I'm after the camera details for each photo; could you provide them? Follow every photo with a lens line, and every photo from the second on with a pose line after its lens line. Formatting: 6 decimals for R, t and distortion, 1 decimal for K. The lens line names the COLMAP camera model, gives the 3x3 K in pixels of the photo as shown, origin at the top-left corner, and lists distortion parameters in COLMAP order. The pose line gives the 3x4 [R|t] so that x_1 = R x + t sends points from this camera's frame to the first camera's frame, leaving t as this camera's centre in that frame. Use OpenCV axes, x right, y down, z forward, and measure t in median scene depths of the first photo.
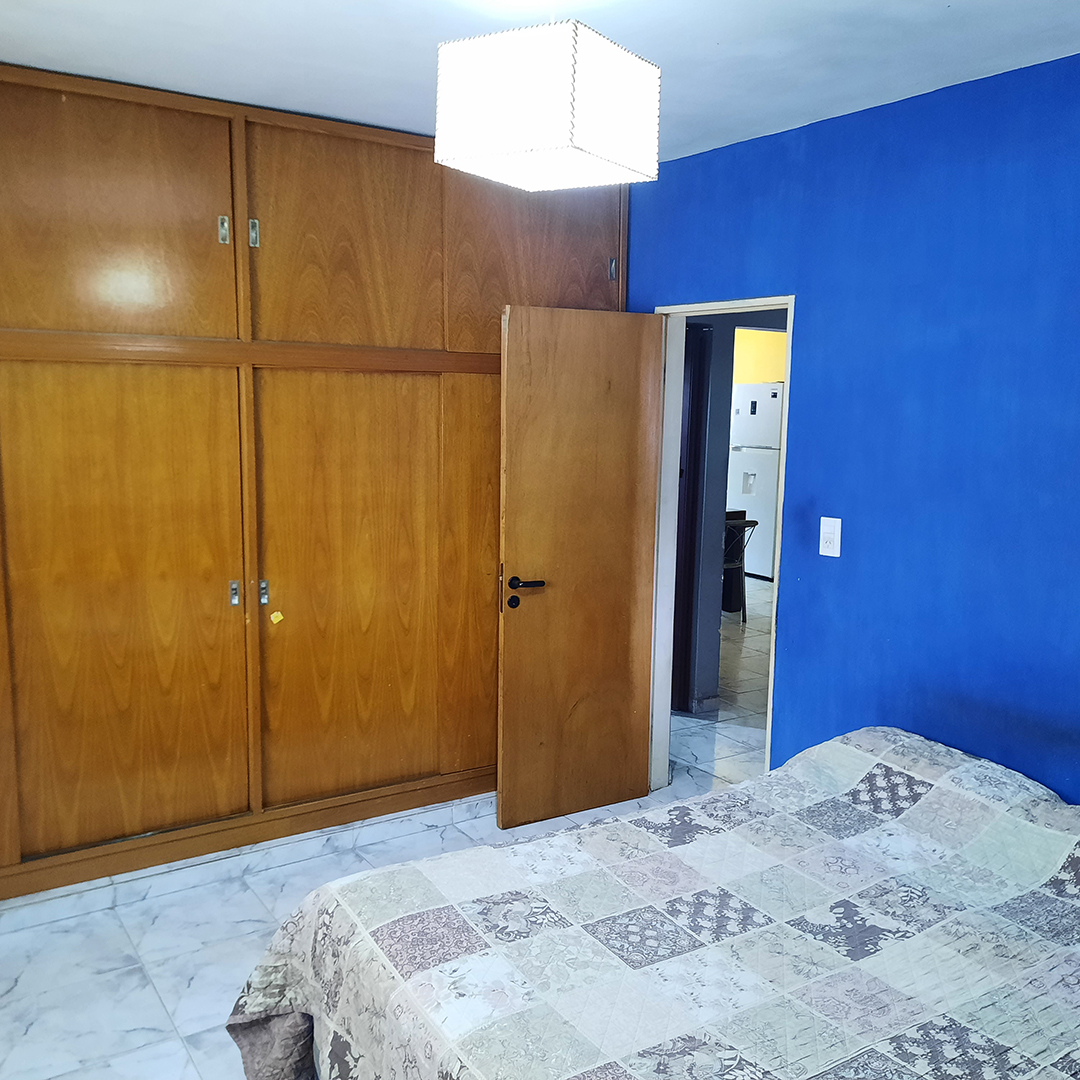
lens RADIAL K [[1055.3, 0, 541.6], [0, 1055.3, 556.4], [0, 0, 1]] dist [0.078166, -0.063453]
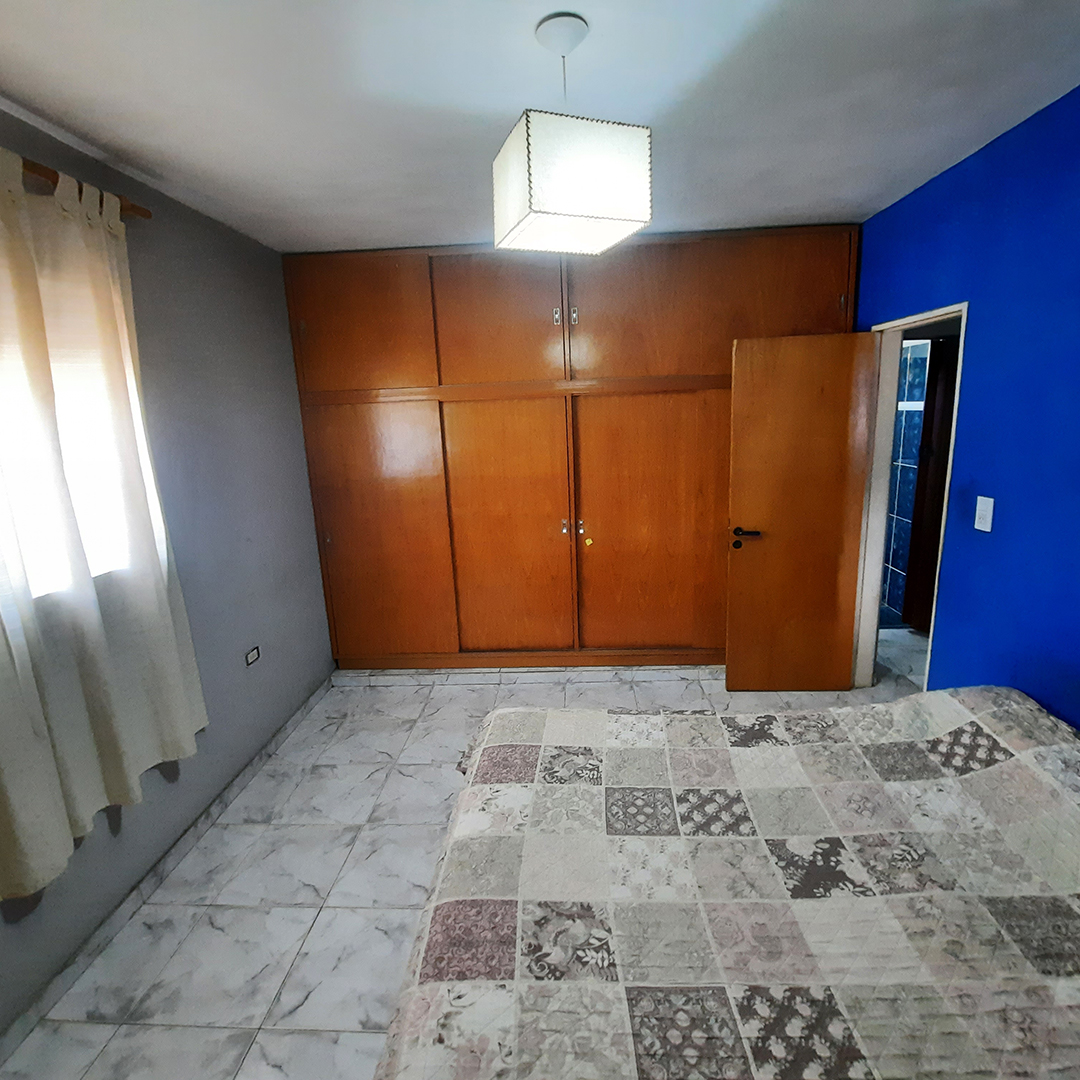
lens RADIAL K [[566.8, 0, 539.5], [0, 566.8, 531.1], [0, 0, 1]] dist [-0.001654, -0.009180]
pose [[0.805355, 0.071537, -0.588461, 0.308514], [-0.033334, 0.996586, 0.075531, -0.037194], [0.591855, -0.041214, 0.804990, 0.286302]]
